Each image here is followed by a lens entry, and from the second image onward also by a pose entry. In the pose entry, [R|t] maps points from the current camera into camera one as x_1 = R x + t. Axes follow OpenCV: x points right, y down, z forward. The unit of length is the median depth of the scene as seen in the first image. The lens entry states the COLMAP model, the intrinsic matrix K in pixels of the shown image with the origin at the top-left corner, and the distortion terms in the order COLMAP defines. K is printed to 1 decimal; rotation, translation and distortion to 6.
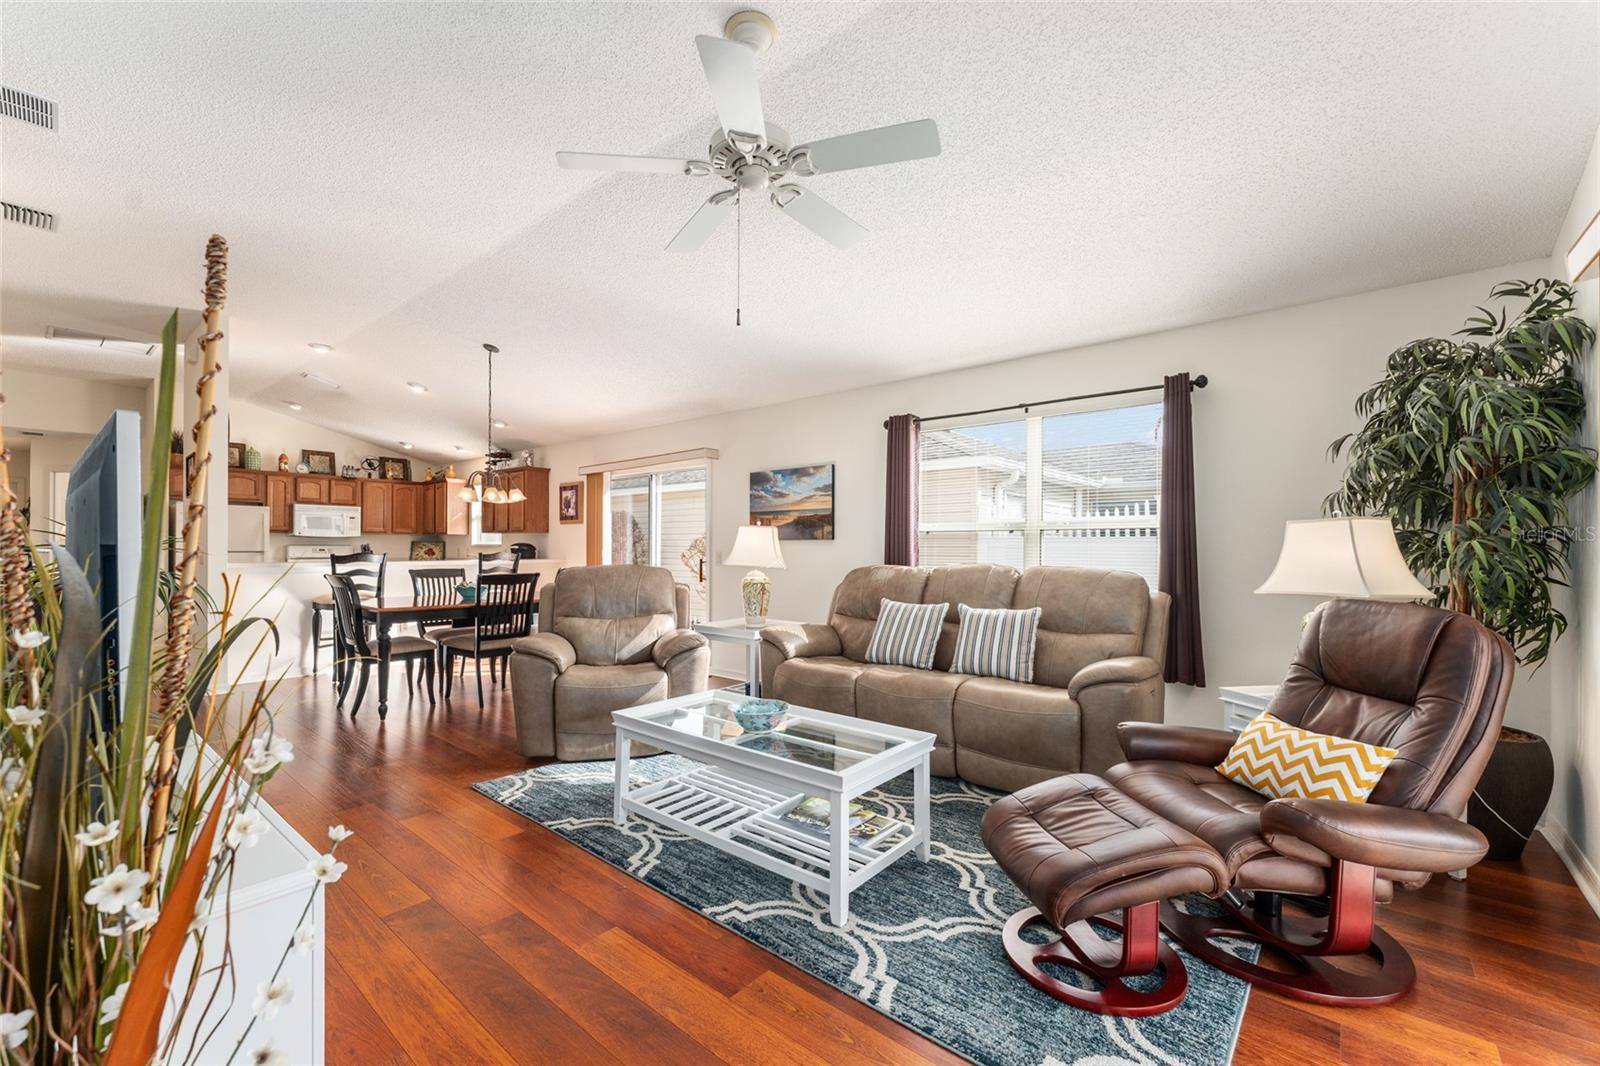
lens RADIAL K [[647.9, 0, 785.0], [0, 647.9, 543.1], [0, 0, 1]] dist [-0.001393, -0.000324]
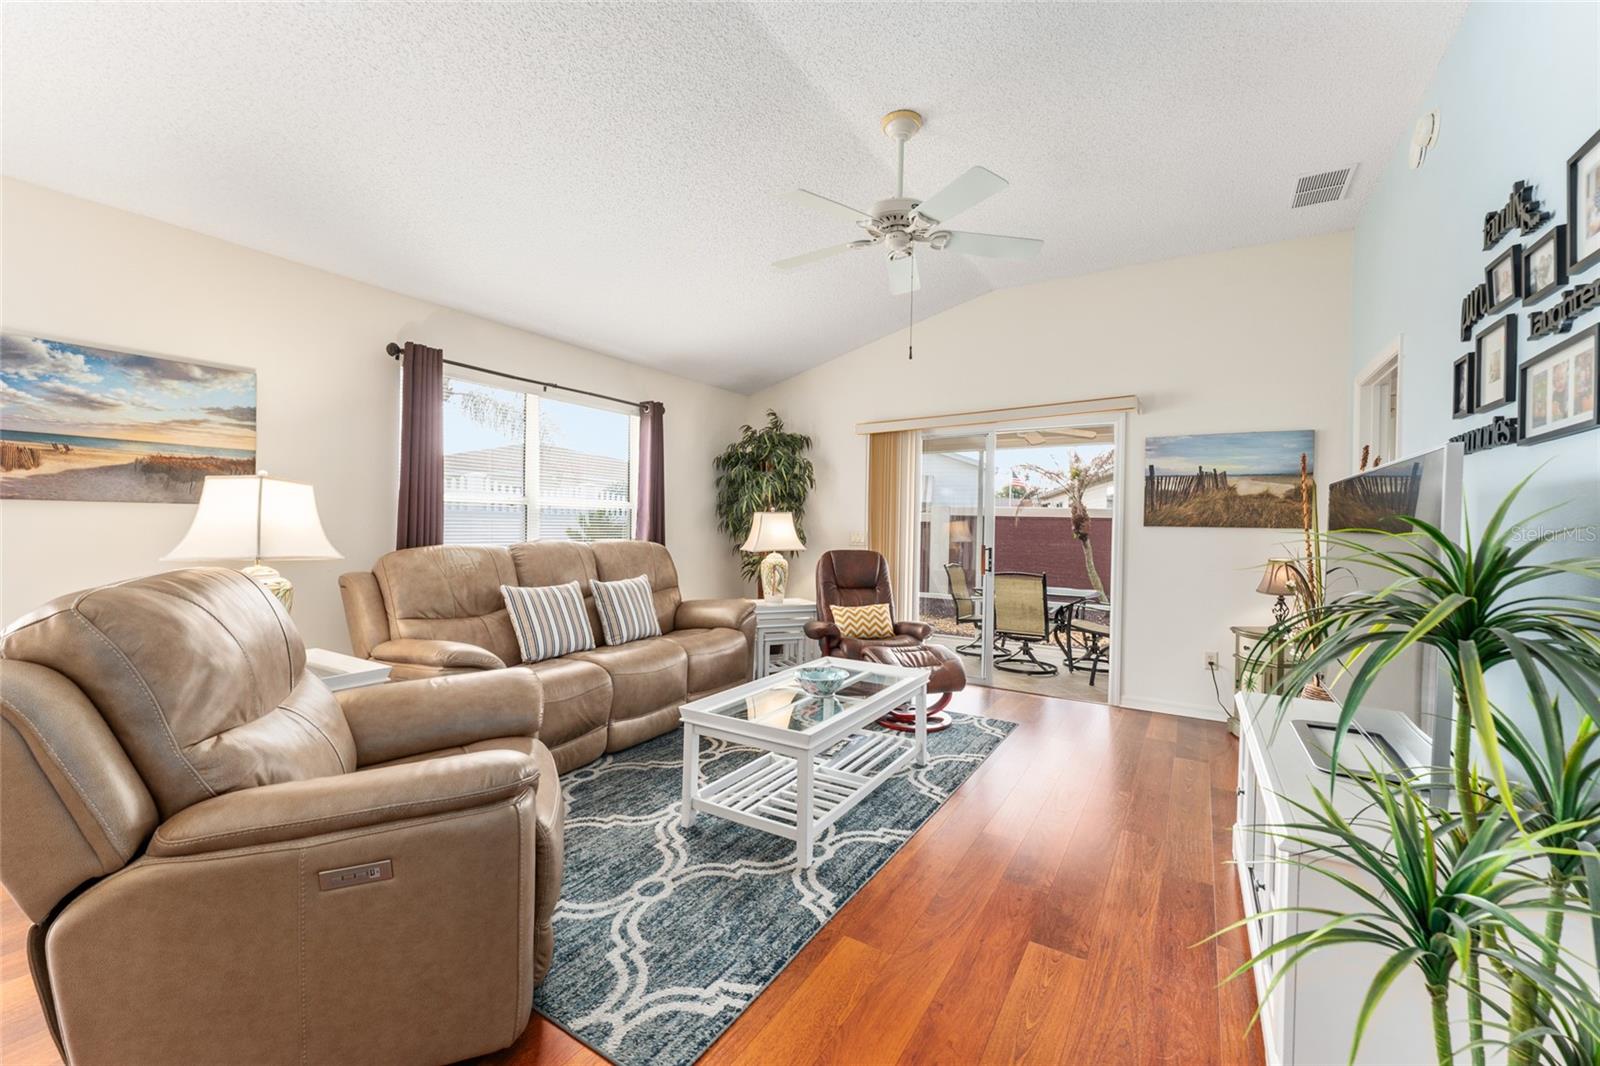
lens RADIAL K [[647.9, 0, 802.6], [0, 647.9, 529.2], [0, 0, 1]] dist [-0.001393, -0.000324]
pose [[-0.156108, -0.013499, 0.987648, -0.565660], [-0.026280, 0.999609, 0.009508, -0.002881], [-0.987390, -0.024471, -0.156402, 0.606070]]
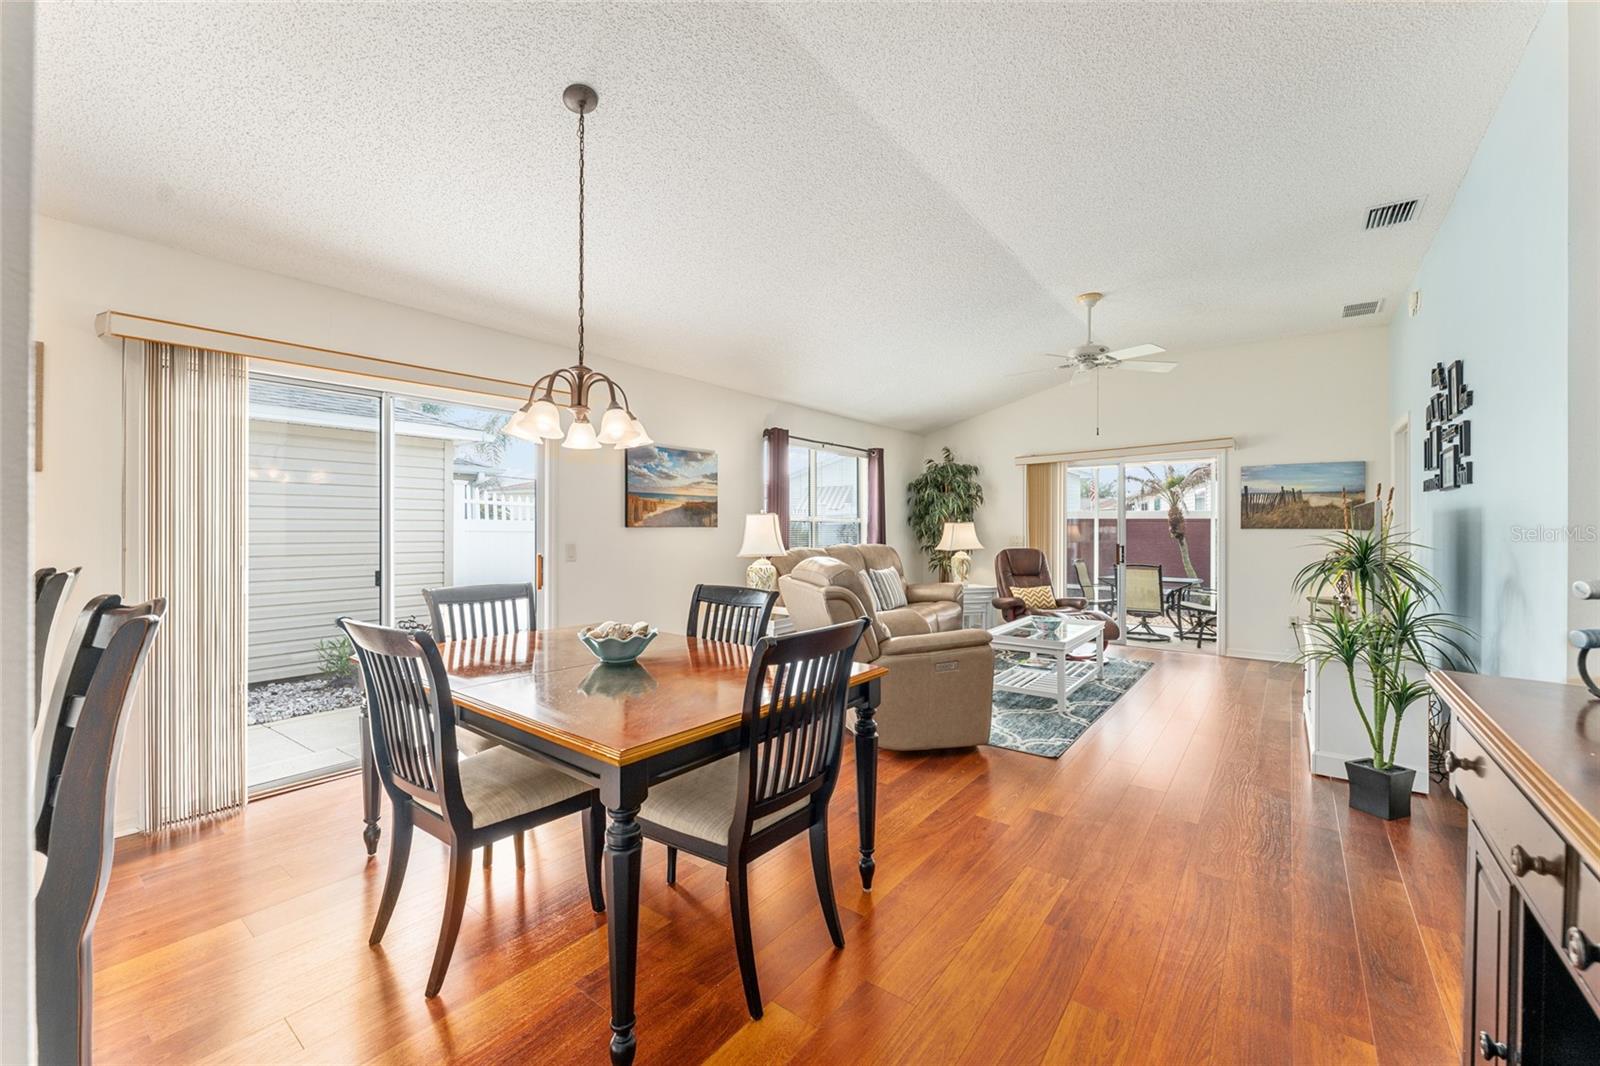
lens RADIAL K [[647.9, 0, 794.1], [0, 647.9, 526.9], [0, 0, 1]] dist [-0.001393, -0.000324]
pose [[-0.050819, -0.003638, 0.998701, -0.958896], [-0.009263, 0.999952, 0.003171, -0.009943], [-0.998665, -0.009090, -0.050850, 0.924096]]
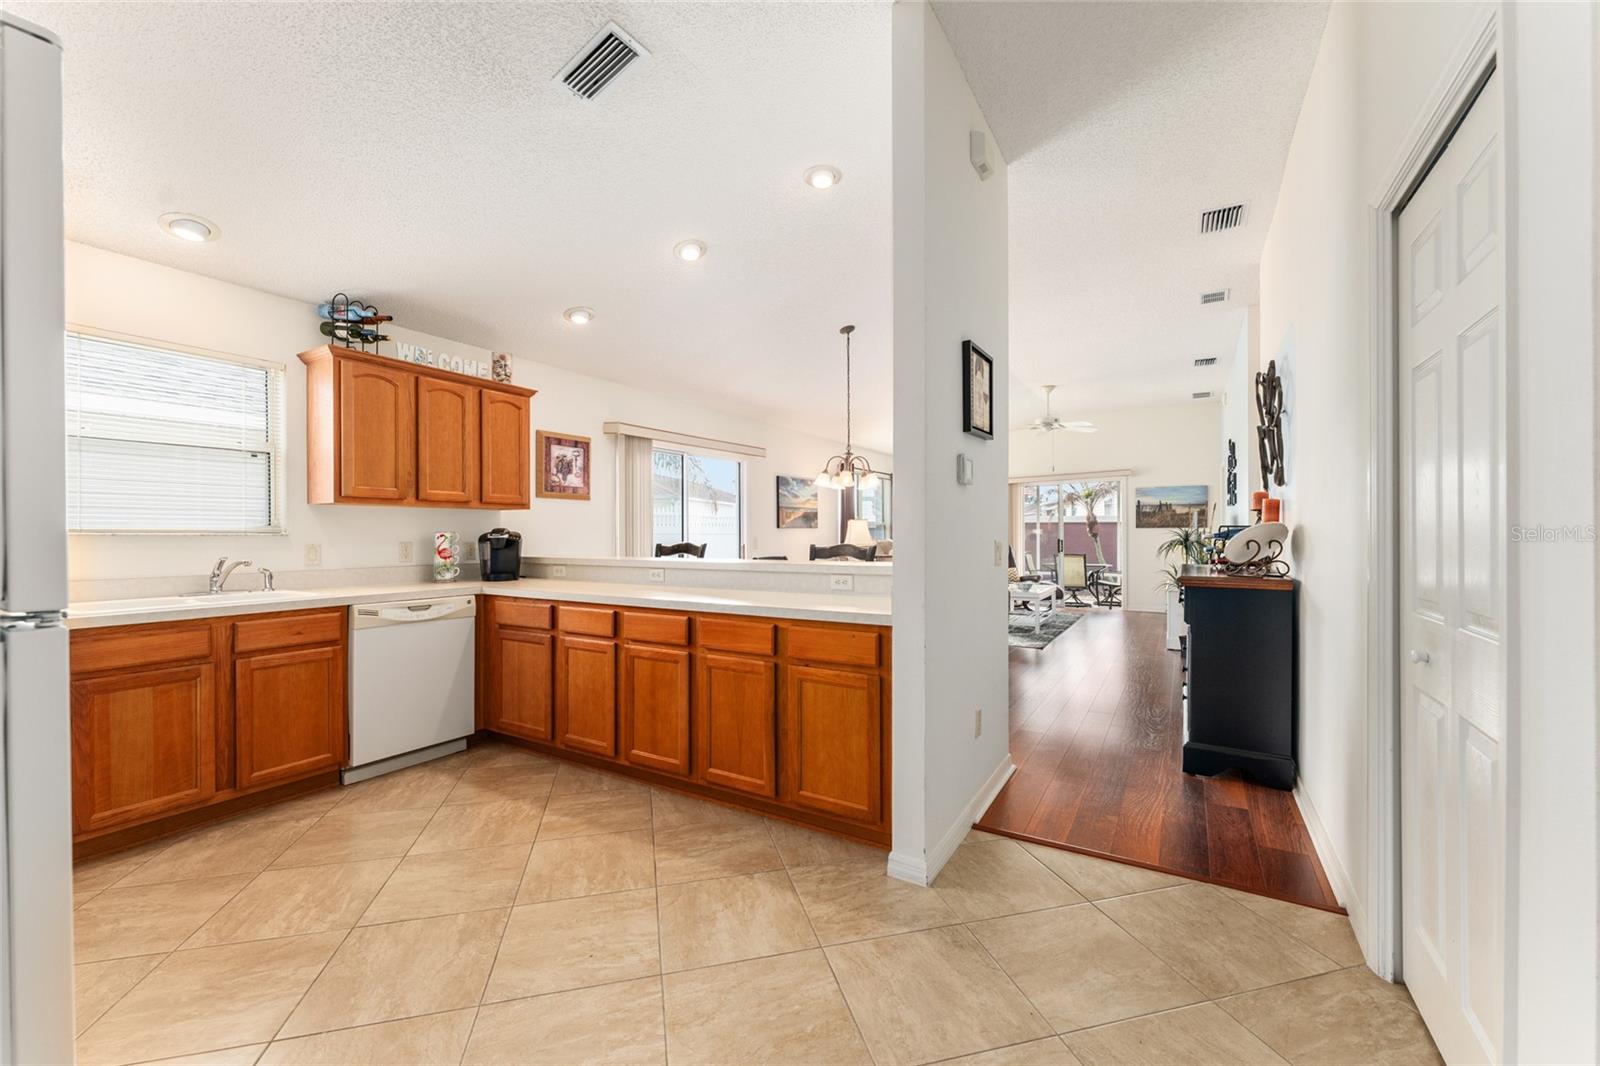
lens RADIAL K [[647.9, 0, 796.9], [0, 647.9, 533.6], [0, 0, 1]] dist [-0.001393, -0.000324]
pose [[-0.164272, -0.003529, 0.986409, -1.480021], [-0.003137, 0.999990, 0.003055, 0.002926], [-0.986410, -0.002592, -0.164281, 1.303571]]
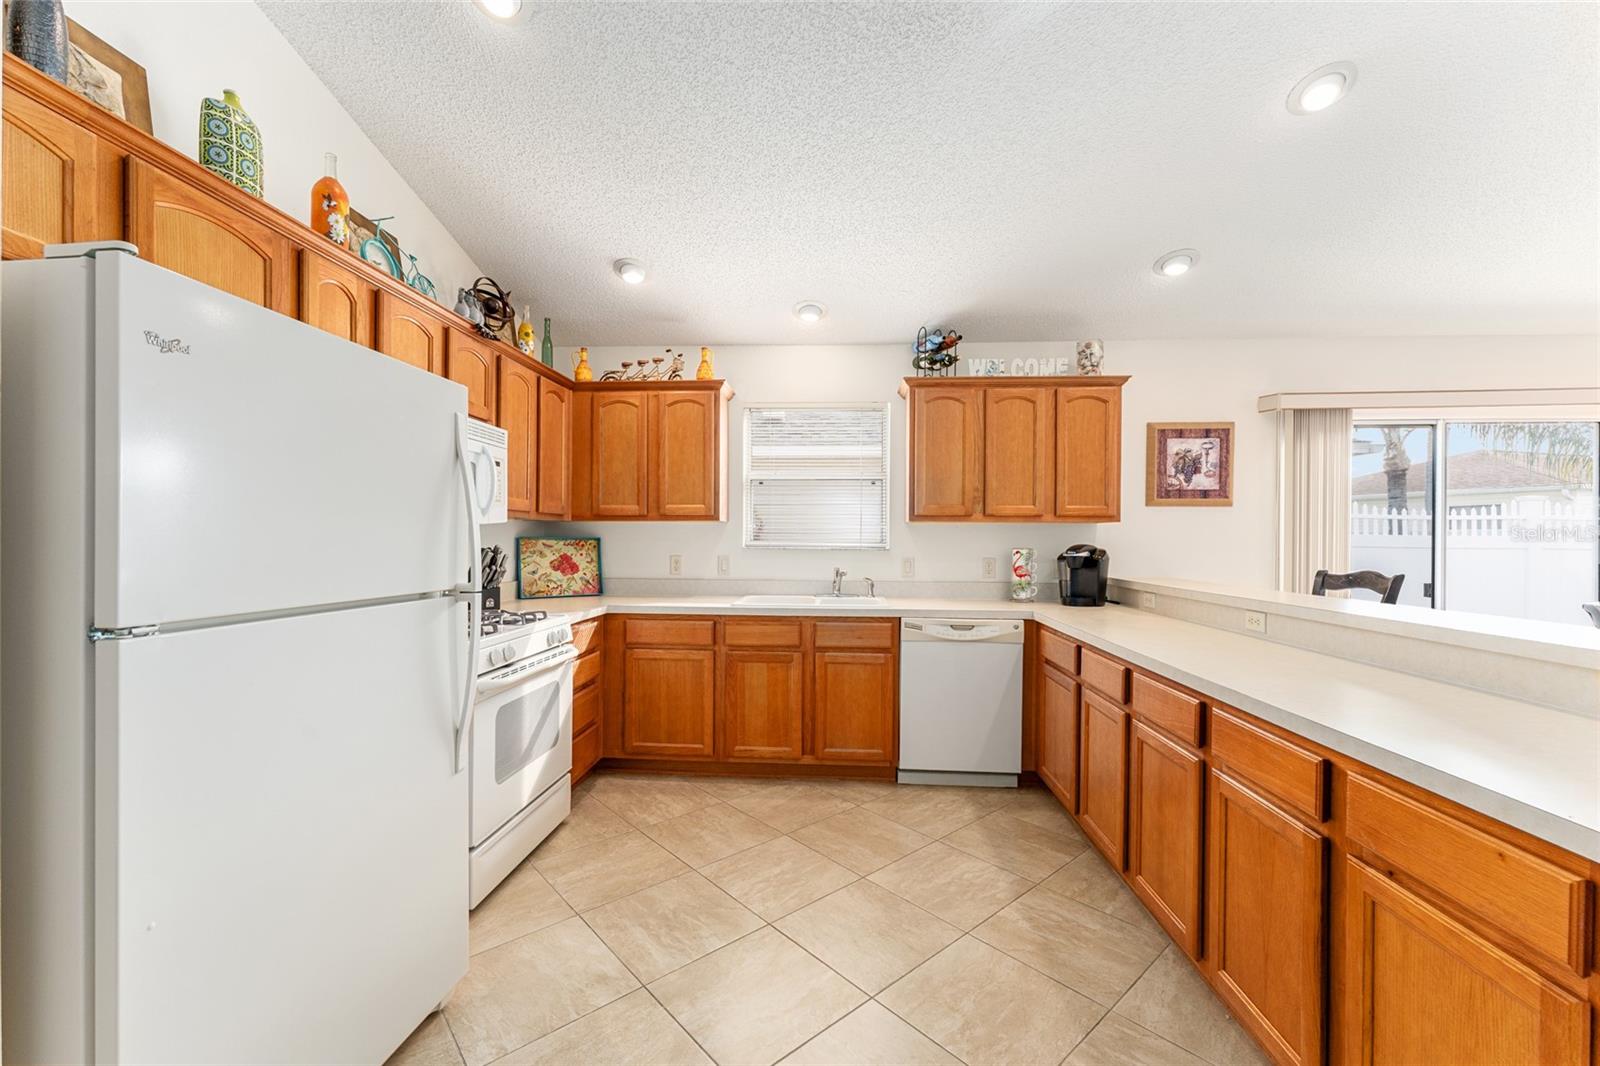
lens RADIAL K [[647.9, 0, 798.8], [0, 647.9, 541.1], [0, 0, 1]] dist [-0.001393, -0.000324]
pose [[0.804533, -0.001251, 0.593907, -1.282190], [-0.005819, 0.999933, 0.009989, -0.009317], [-0.593880, -0.011492, 0.804472, 1.155163]]
